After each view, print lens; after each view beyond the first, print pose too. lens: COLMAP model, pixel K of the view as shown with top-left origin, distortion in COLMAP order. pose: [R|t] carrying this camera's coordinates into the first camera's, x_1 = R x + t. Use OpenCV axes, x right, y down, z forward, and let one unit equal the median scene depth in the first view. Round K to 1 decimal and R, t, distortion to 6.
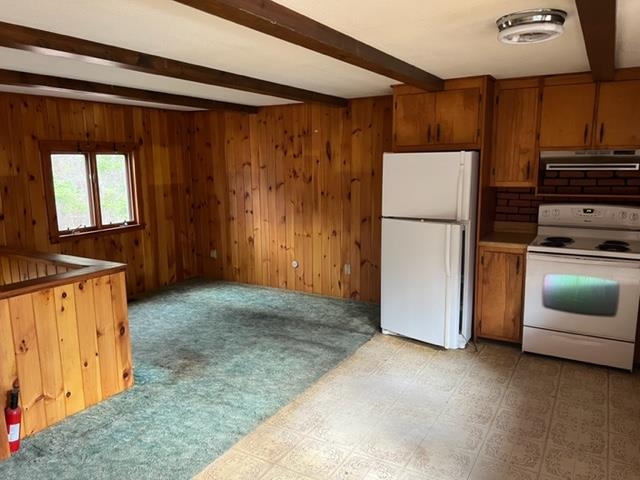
lens RADIAL K [[490.0, 0, 317.4], [0, 490.0, 241.5], [0, 0, 1]] dist [0.073363, 0.000783]
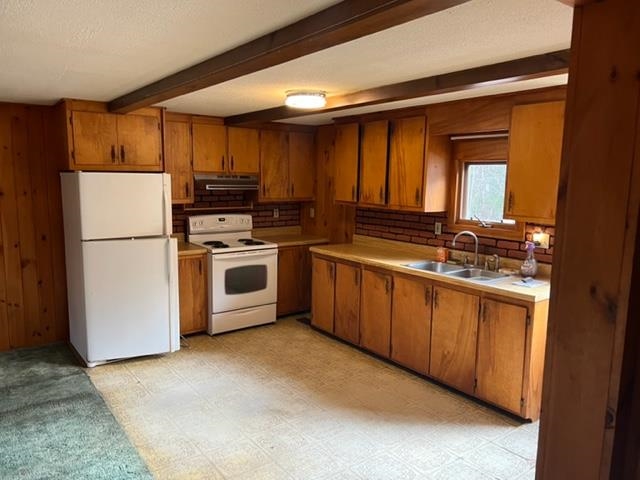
lens RADIAL K [[490.0, 0, 317.4], [0, 490.0, 241.5], [0, 0, 1]] dist [0.073363, 0.000783]
pose [[0.404339, -0.109740, 0.908002, -0.569140], [0.138488, 0.988675, 0.057820, -0.044080], [-0.904064, 0.102368, 0.414957, 0.227099]]
